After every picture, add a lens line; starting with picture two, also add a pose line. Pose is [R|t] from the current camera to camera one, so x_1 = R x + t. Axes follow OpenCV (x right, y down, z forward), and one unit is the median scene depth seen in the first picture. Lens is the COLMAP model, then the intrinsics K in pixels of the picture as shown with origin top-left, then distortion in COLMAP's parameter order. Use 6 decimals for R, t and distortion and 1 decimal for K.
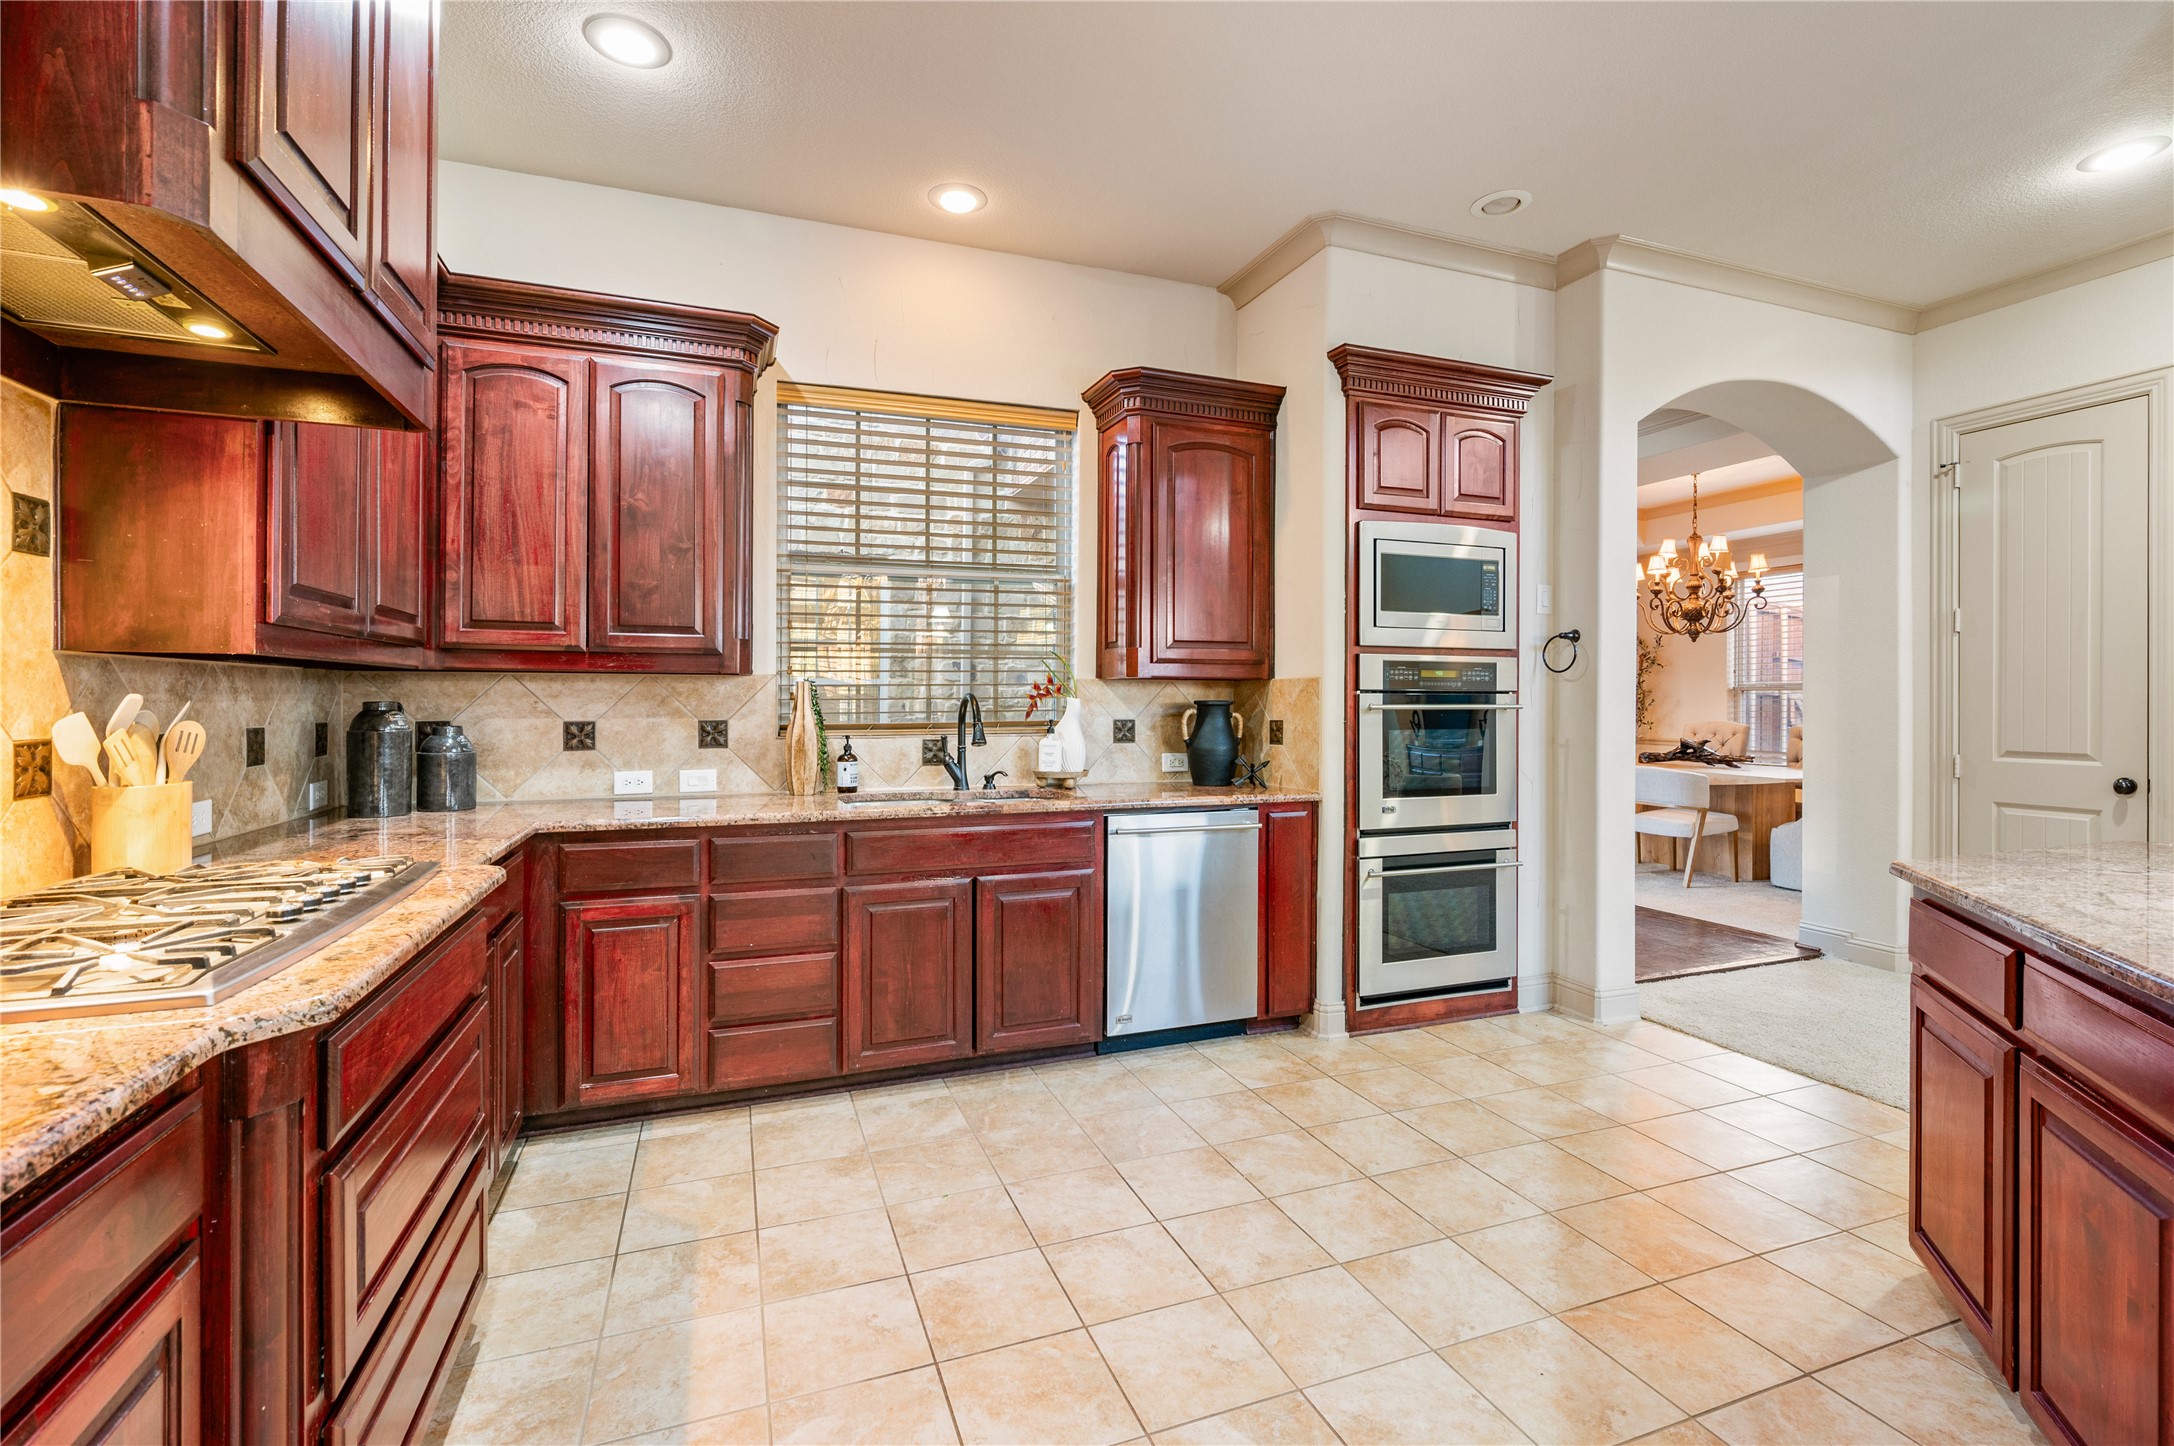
lens RADIAL K [[977.1, 0, 1085.9], [0, 977.1, 701.0], [0, 0, 1]] dist [-0.000136, 0.000005]
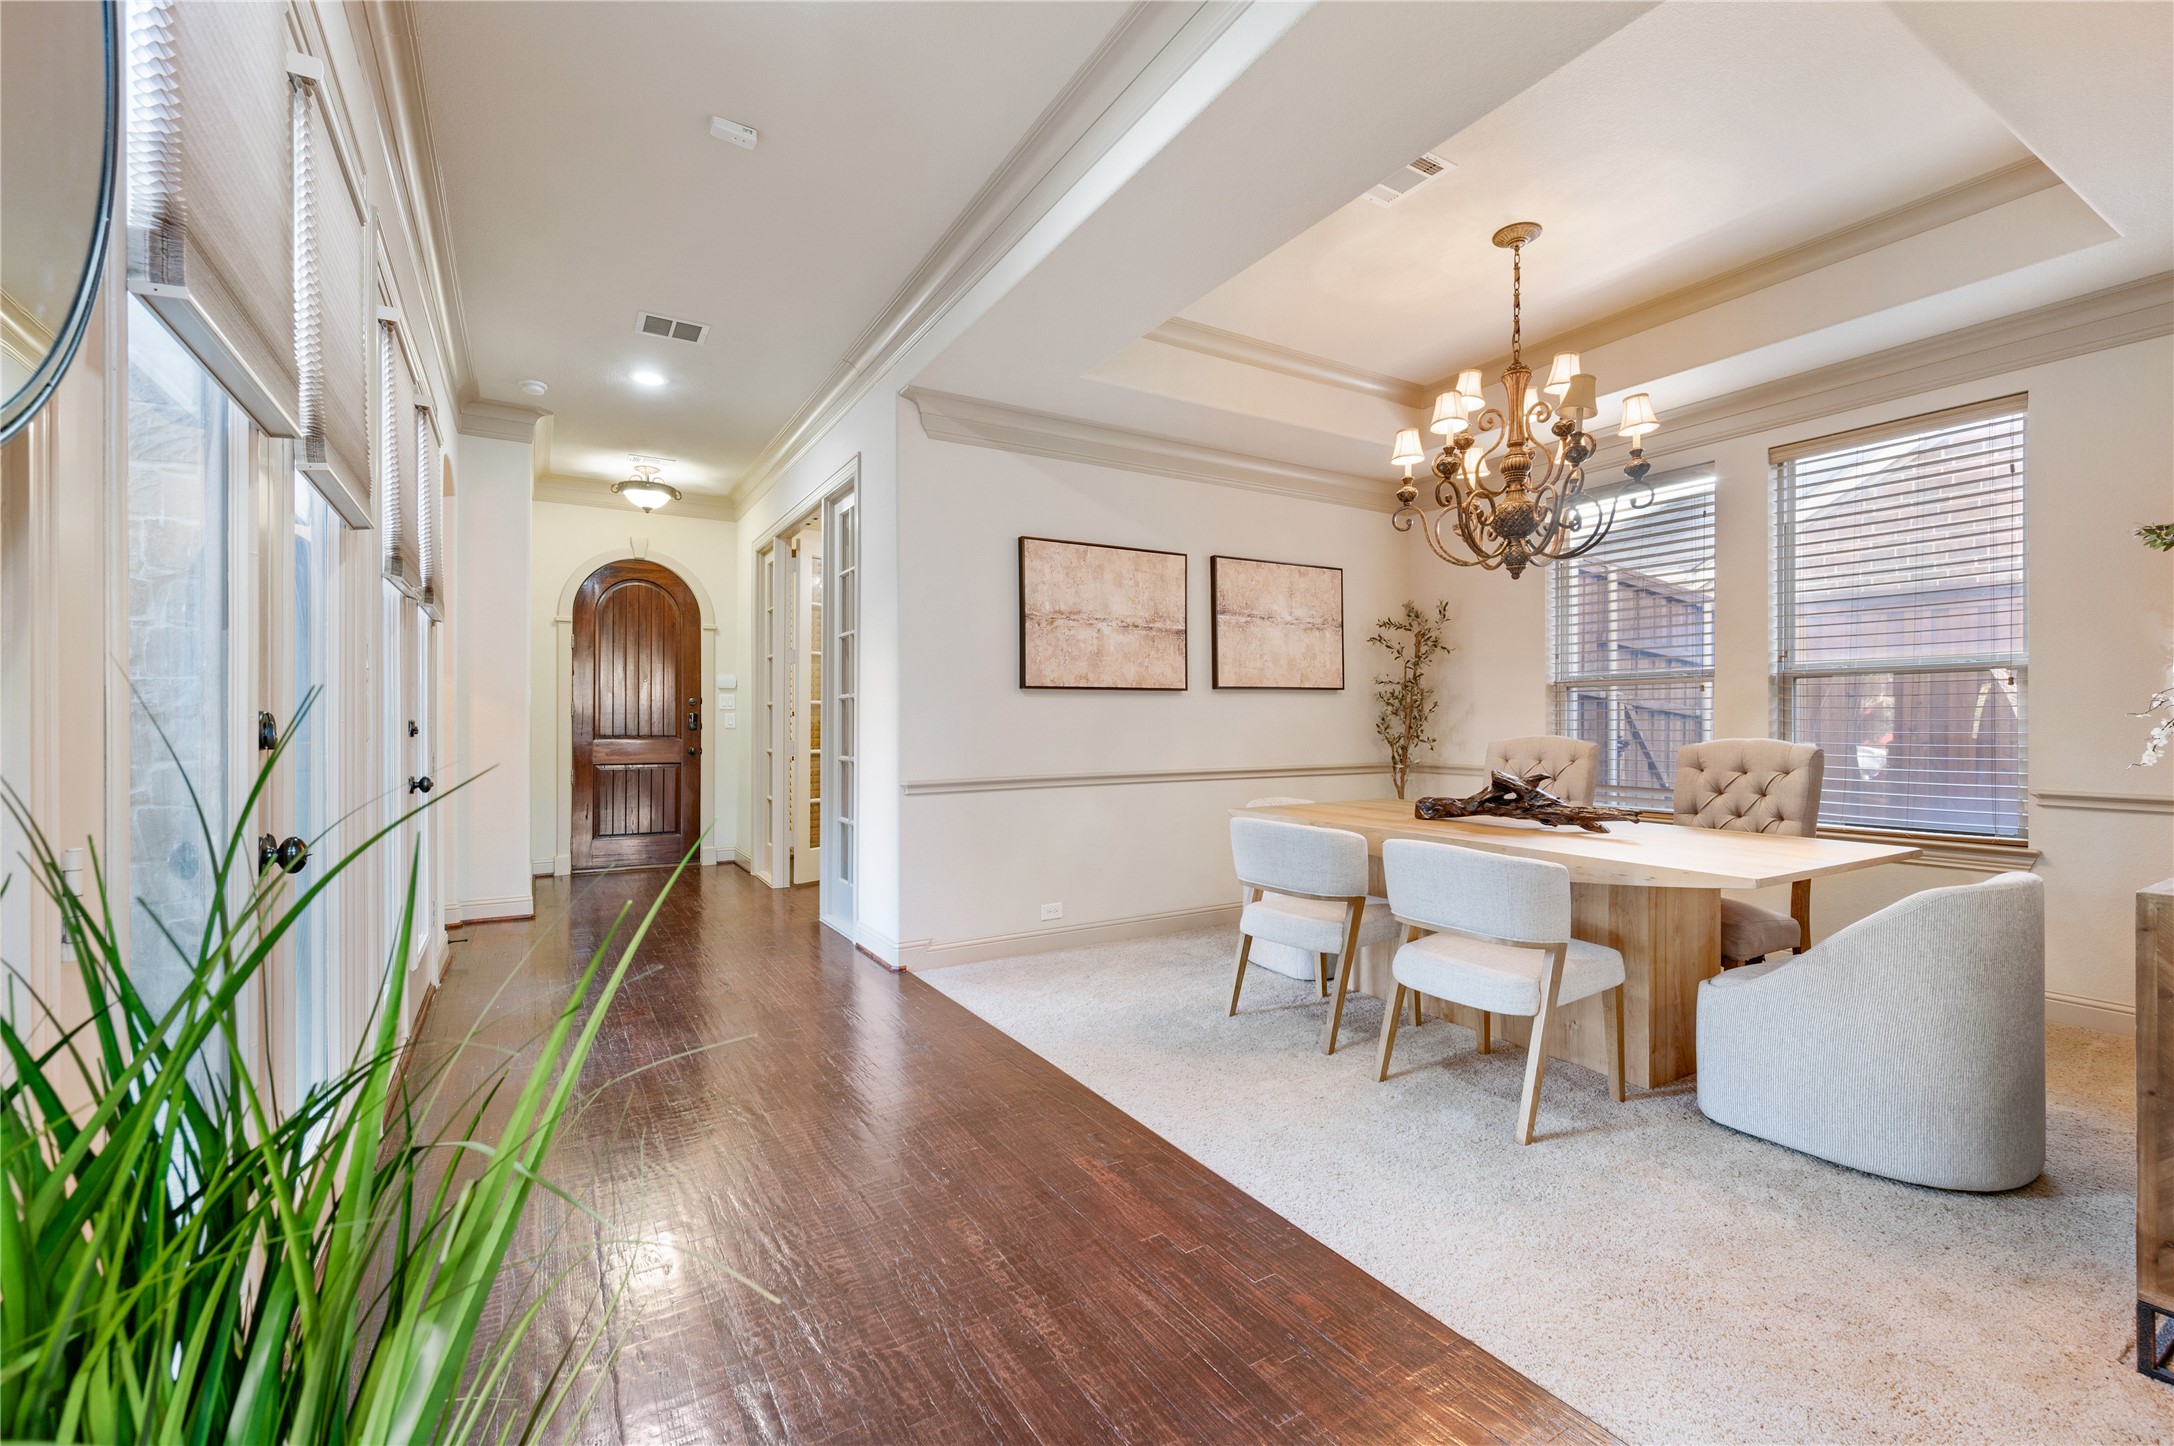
lens RADIAL K [[942.3, 0, 1083.3], [0, 942.3, 728.2], [0, 0, 1]] dist [0.001142, 0.000004]
pose [[0.984276, -0.009402, 0.176388, 0.629141], [0.008425, 0.999945, 0.006288, 0.022298], [-0.176438, -0.004704, 0.984301, 1.113526]]
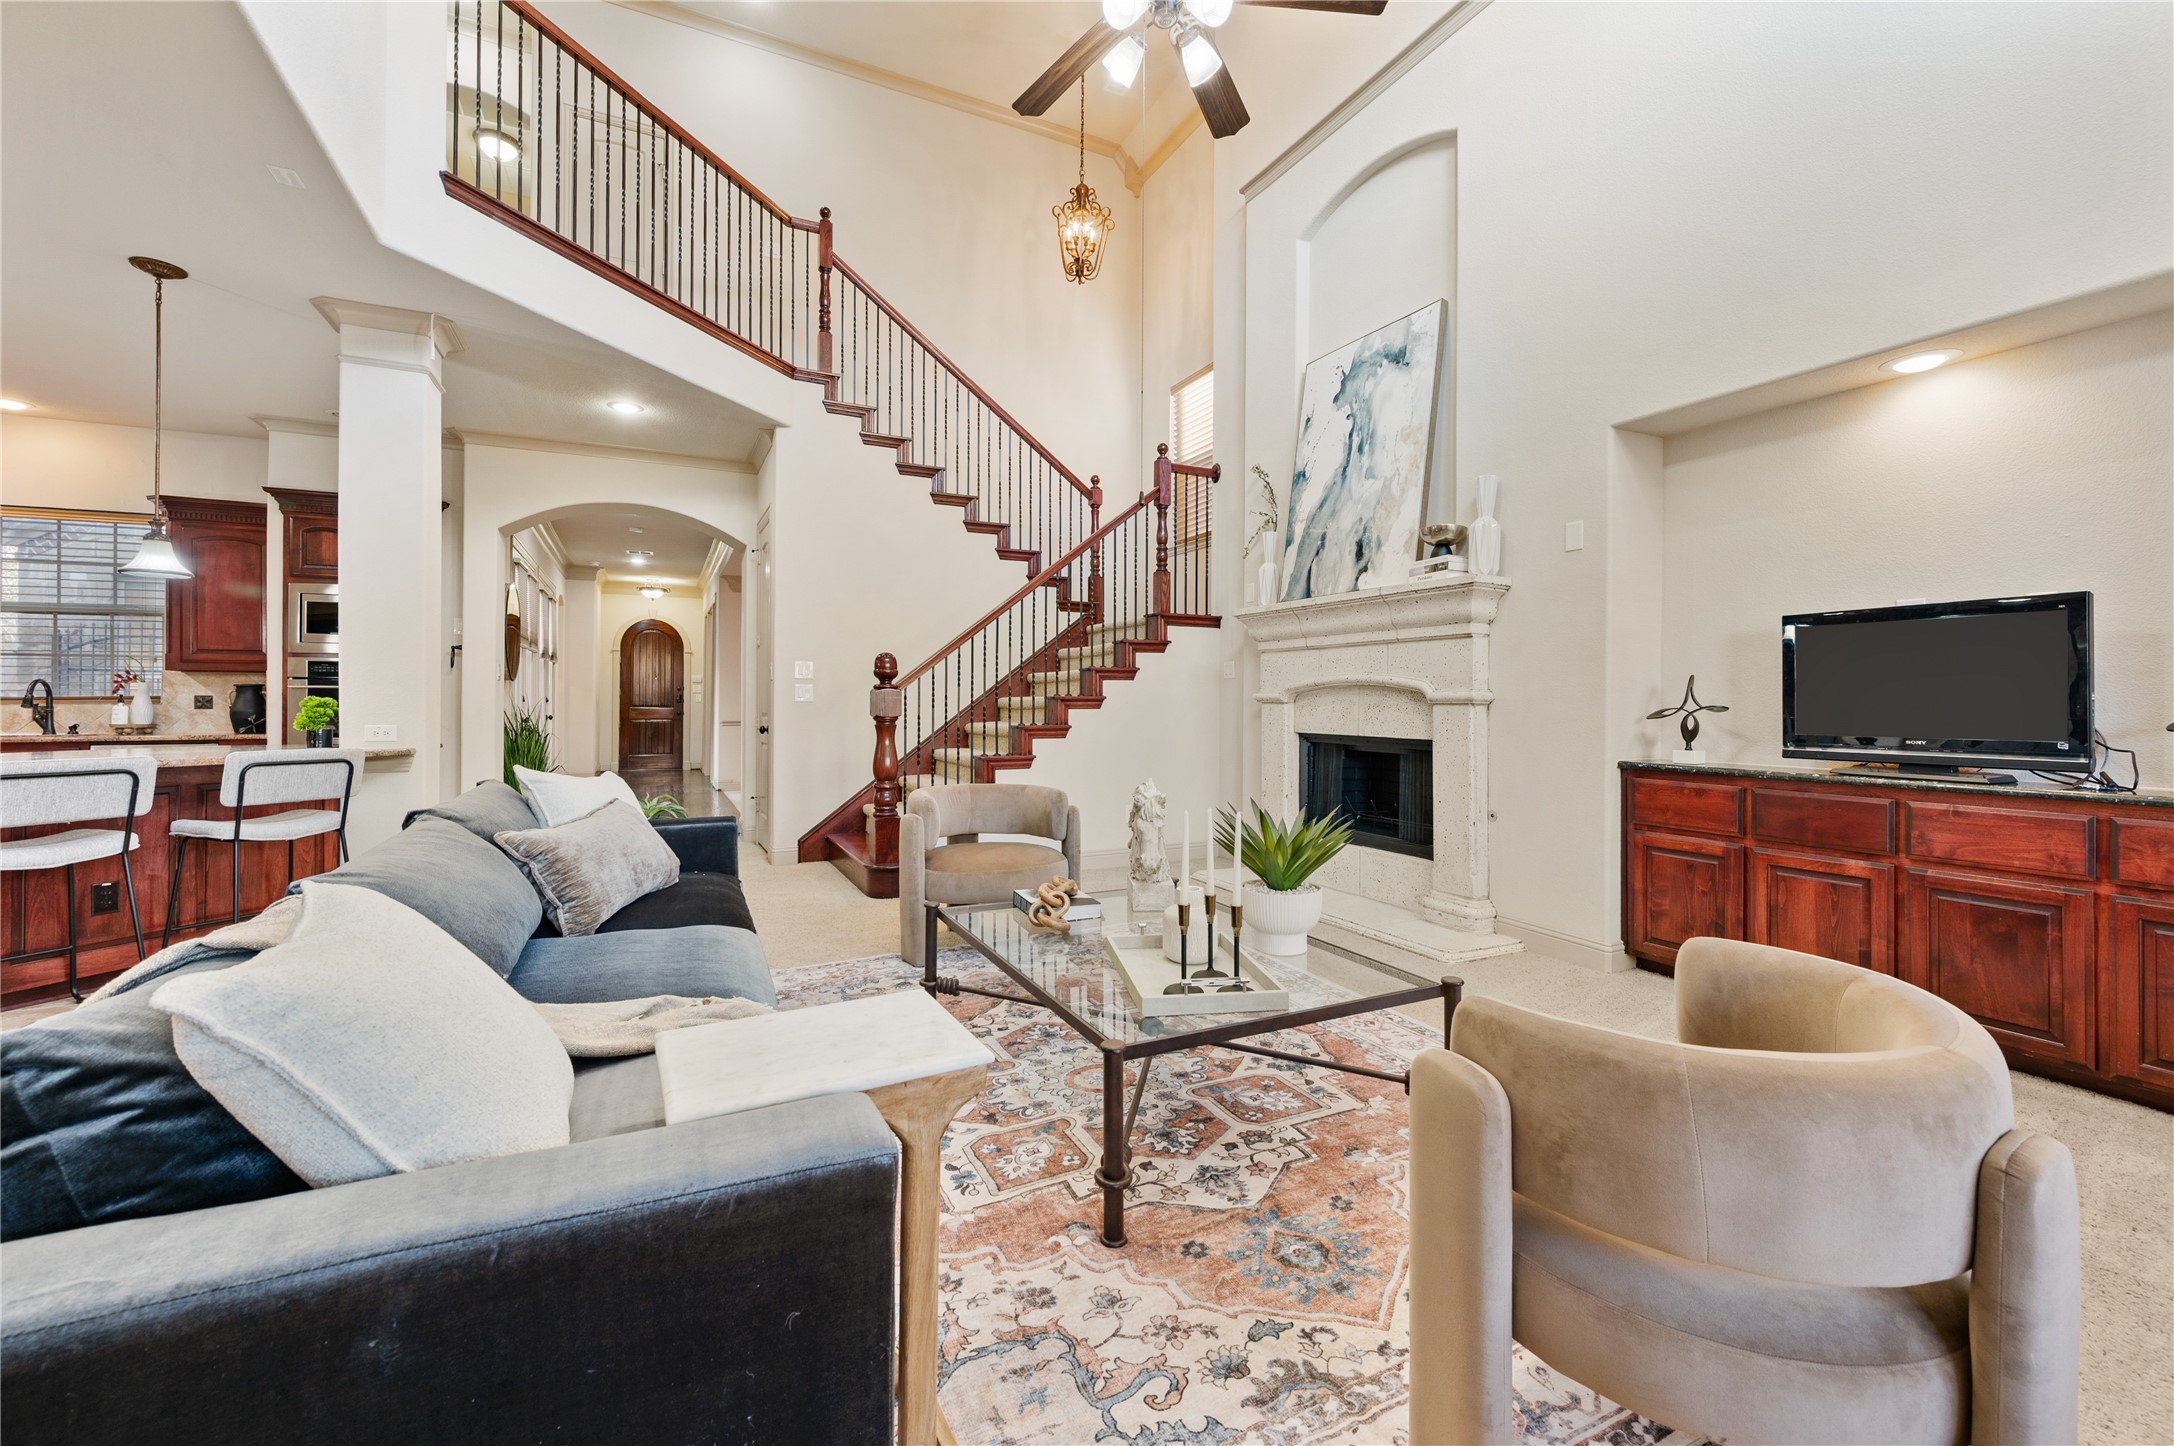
lens RADIAL K [[876.3, 0, 1063.7], [0, 876.3, 695.3], [0, 0, 1]] dist [0.002052, 0.000079]
pose [[0.996078, -0.002662, 0.088440, 1.499323], [0.003364, 0.999964, -0.007793, 0.038238], [-0.088416, 0.008060, 0.996051, -0.709667]]
